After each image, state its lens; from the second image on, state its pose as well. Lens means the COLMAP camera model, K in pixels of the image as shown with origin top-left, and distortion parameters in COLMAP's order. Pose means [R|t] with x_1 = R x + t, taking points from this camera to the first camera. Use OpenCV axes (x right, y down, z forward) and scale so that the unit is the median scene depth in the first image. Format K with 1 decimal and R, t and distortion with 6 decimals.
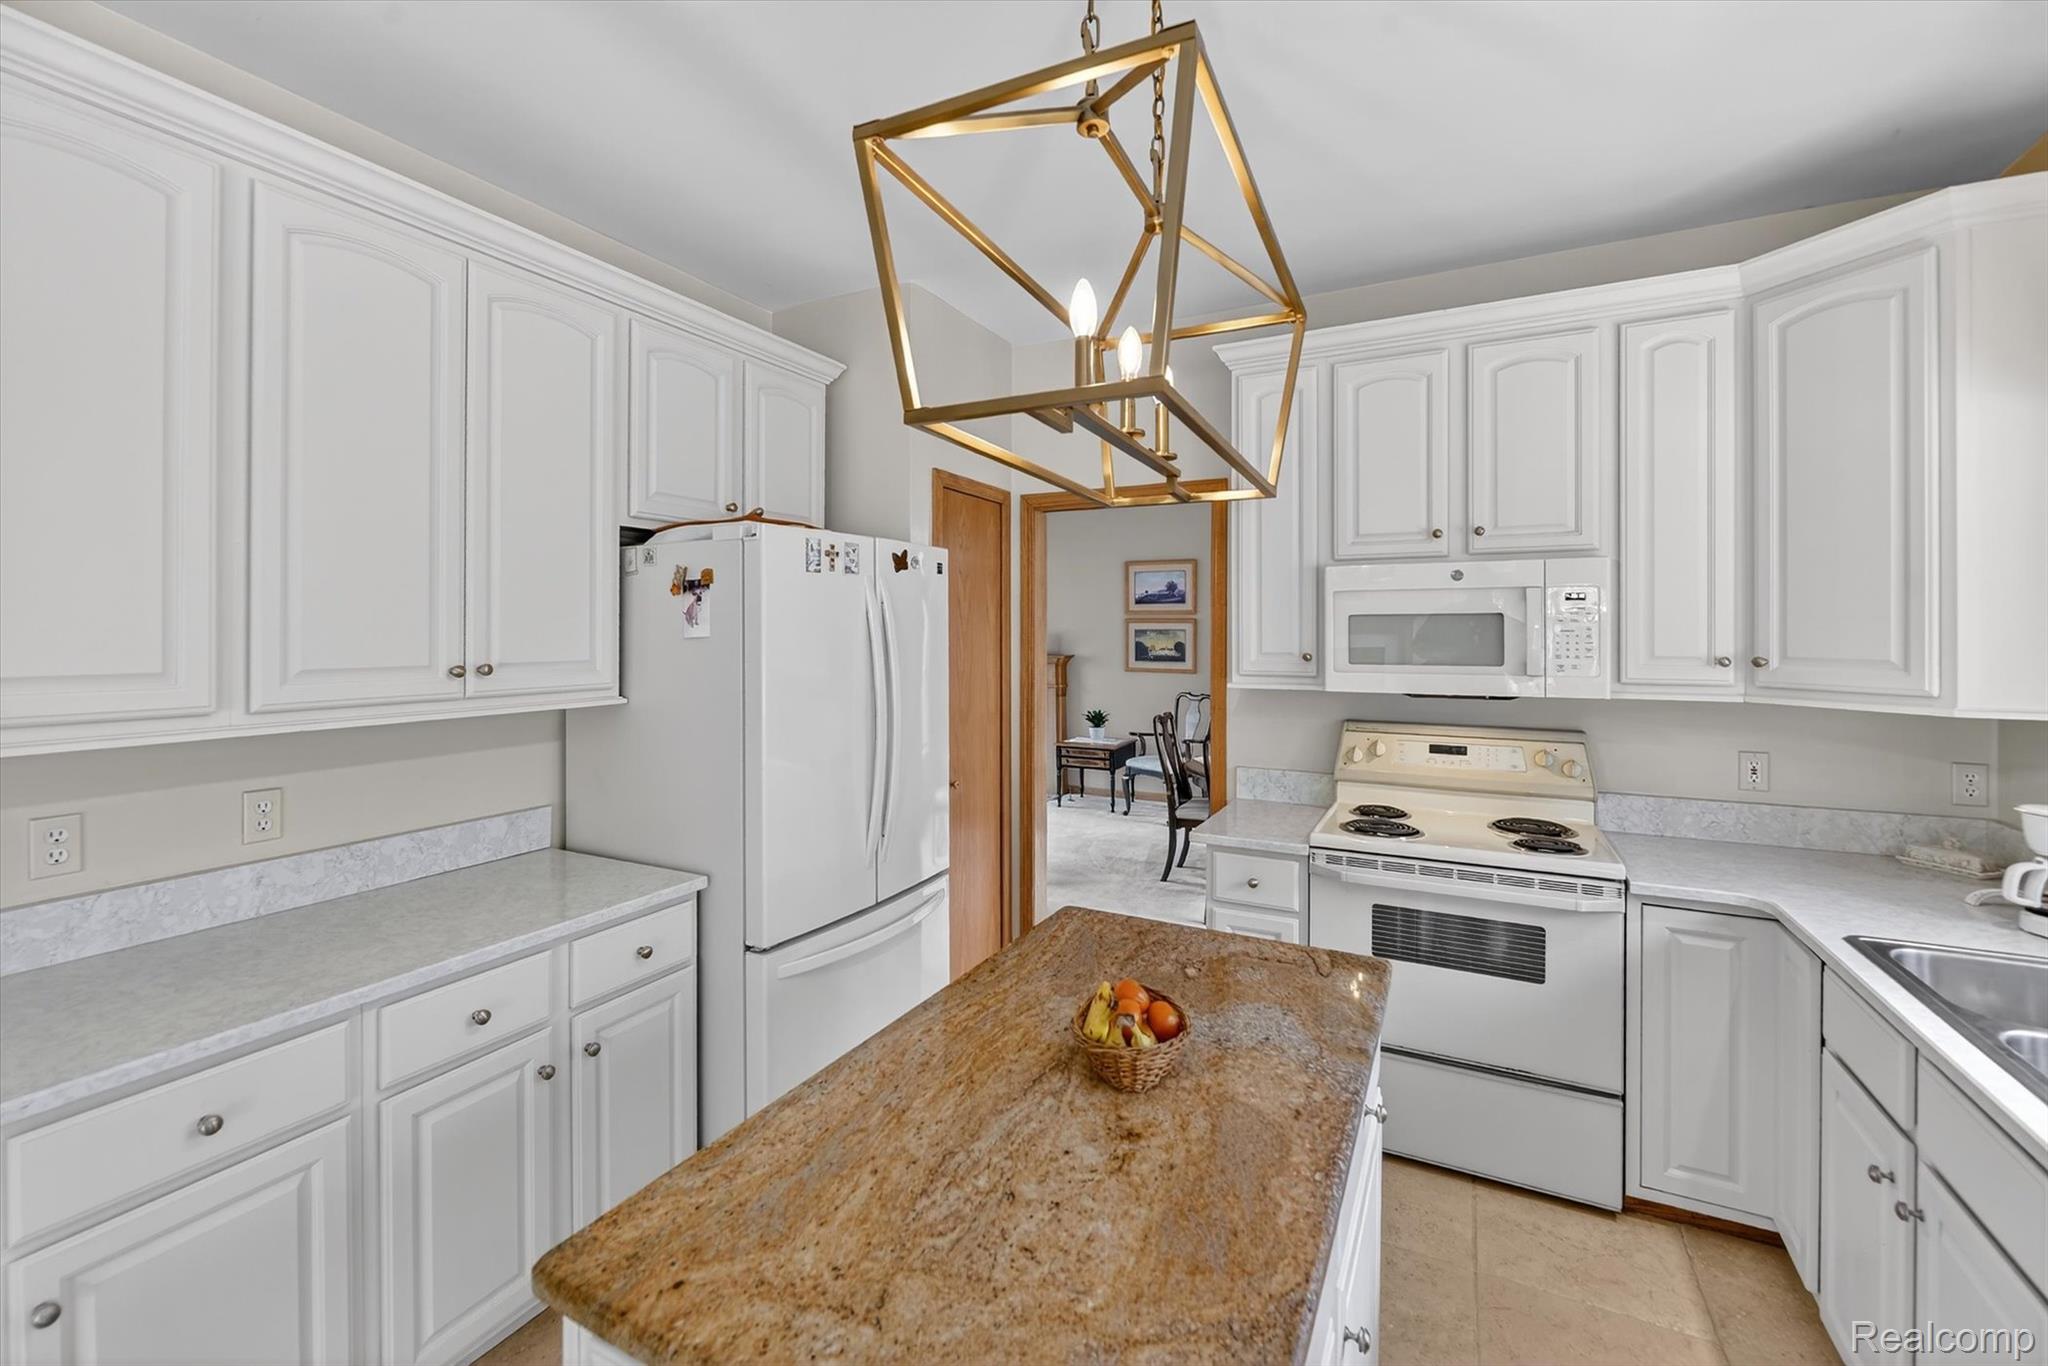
lens RADIAL K [[861.6, 0, 1023.7], [0, 861.6, 629.6], [0, 0, 1]] dist [-0.001049, -0.000058]
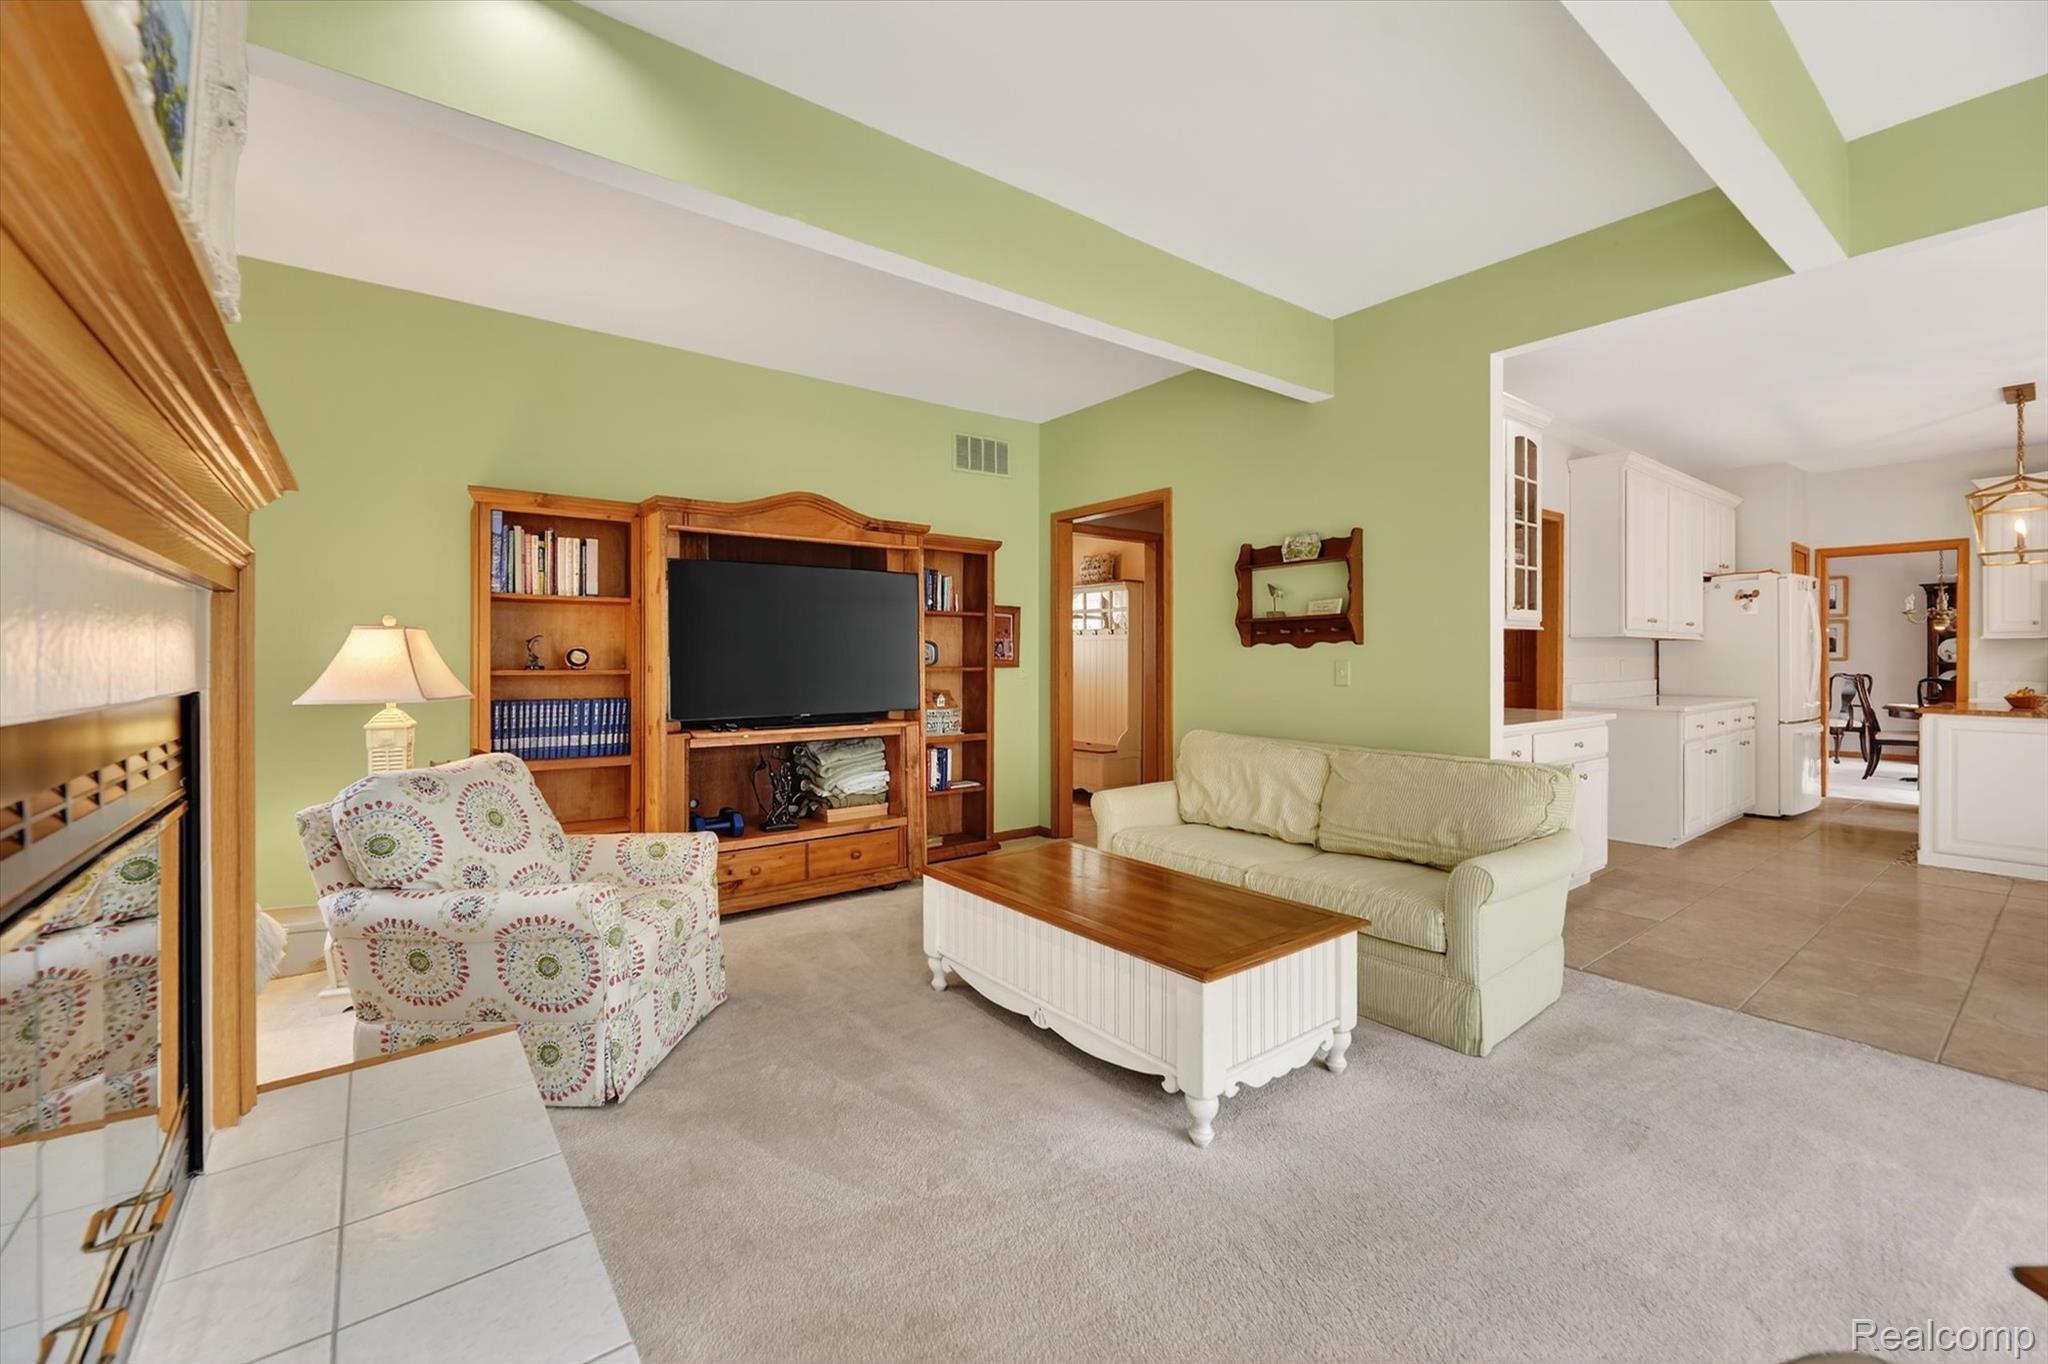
lens RADIAL K [[846.2, 0, 1018.6], [0, 846.2, 654.4], [0, 0, 1]] dist [-0.000645, -0.000095]
pose [[0.906437, -0.000712, -0.422341, -1.202300], [0.002382, 0.999991, 0.003427, 0.108689], [0.422335, -0.004113, 0.906430, -2.195347]]
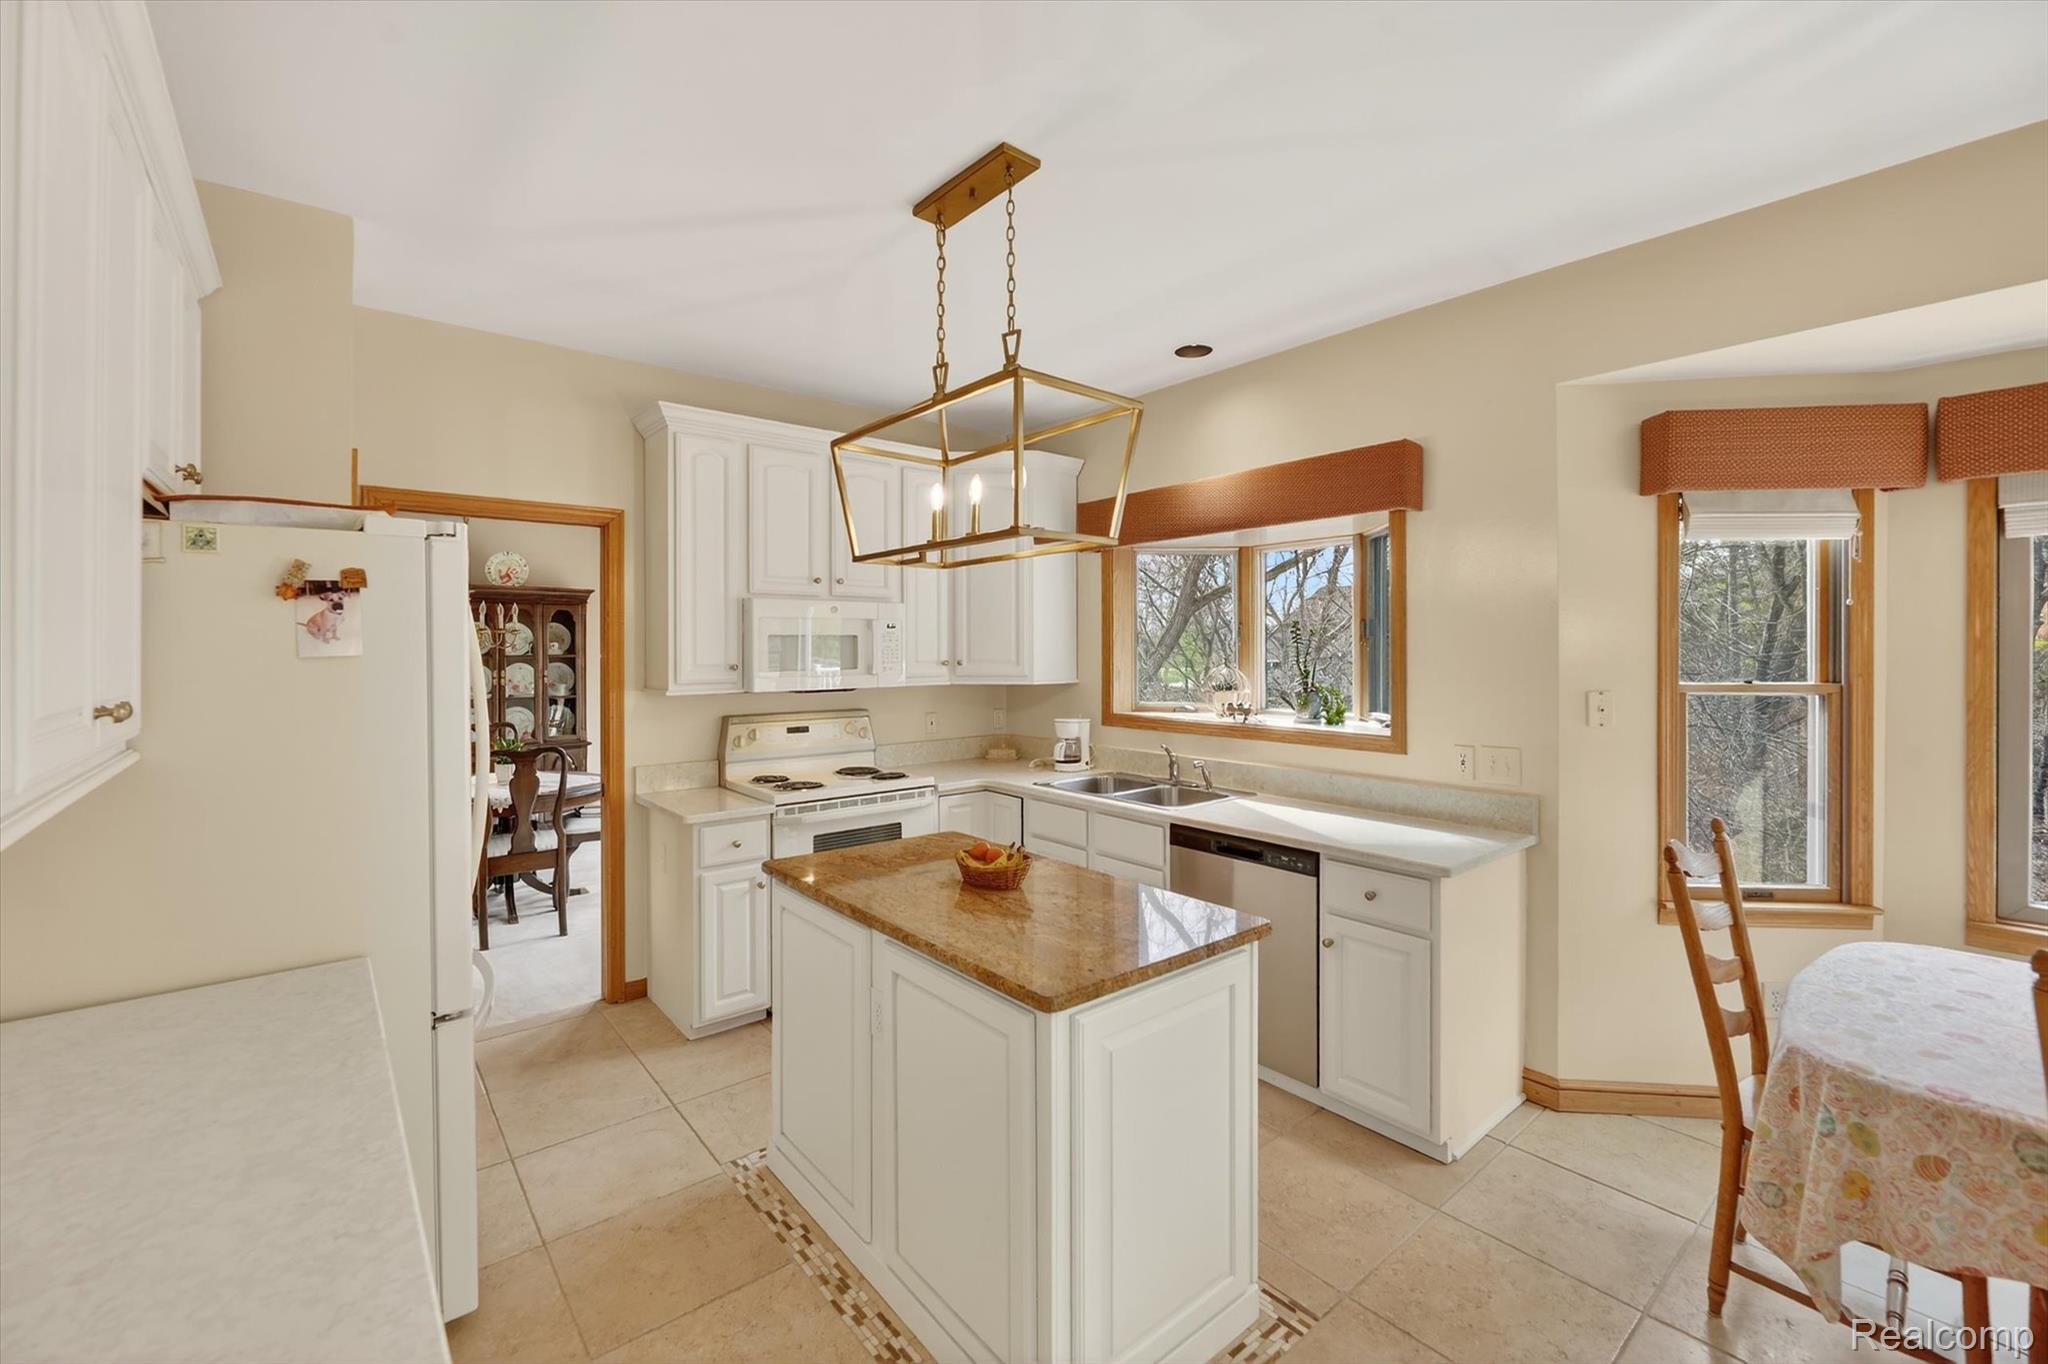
lens RADIAL K [[846.2, 0, 1018.6], [0, 846.2, 654.4], [0, 0, 1]] dist [-0.000645, -0.000095]
pose [[0.391877, -0.009432, 0.919969, -0.728621], [0.001352, 0.999952, 0.009676, 0.000931], [-0.920017, -0.002548, 0.391871, 0.122085]]
